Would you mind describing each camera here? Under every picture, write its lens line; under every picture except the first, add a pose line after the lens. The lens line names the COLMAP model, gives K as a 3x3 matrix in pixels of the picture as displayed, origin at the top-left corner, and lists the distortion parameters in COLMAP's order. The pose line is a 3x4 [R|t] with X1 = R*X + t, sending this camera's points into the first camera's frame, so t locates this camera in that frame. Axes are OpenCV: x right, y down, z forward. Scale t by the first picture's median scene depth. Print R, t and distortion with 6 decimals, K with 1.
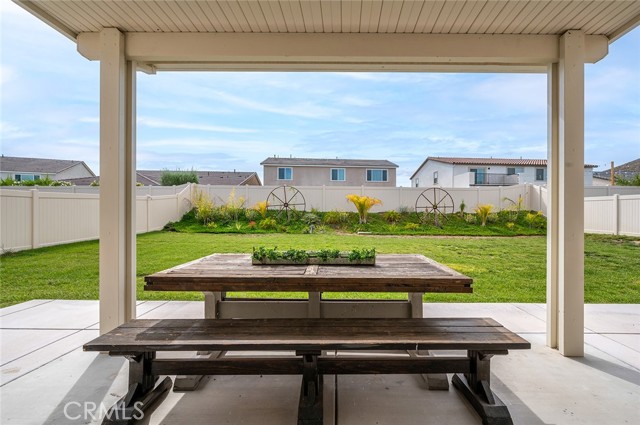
lens RADIAL K [[260.4, 0, 320.3], [0, 260.4, 211.0], [0, 0, 1]] dist [-0.000085, 0.000045]
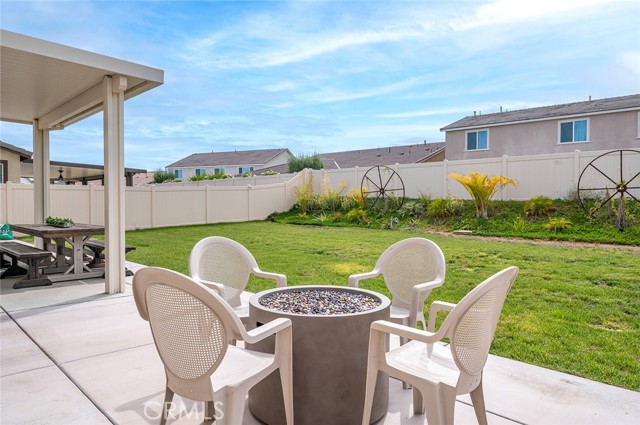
lens RADIAL K [[422.1, 0, 321.3], [0, 422.1, 213.3], [0, 0, 1]] dist [0.002318, 0.001382]
pose [[0.714479, 0.012270, -0.699550, 0.591483], [0.006844, 0.999676, 0.024524, 0.009641], [0.699624, -0.022310, 0.714163, 0.012526]]
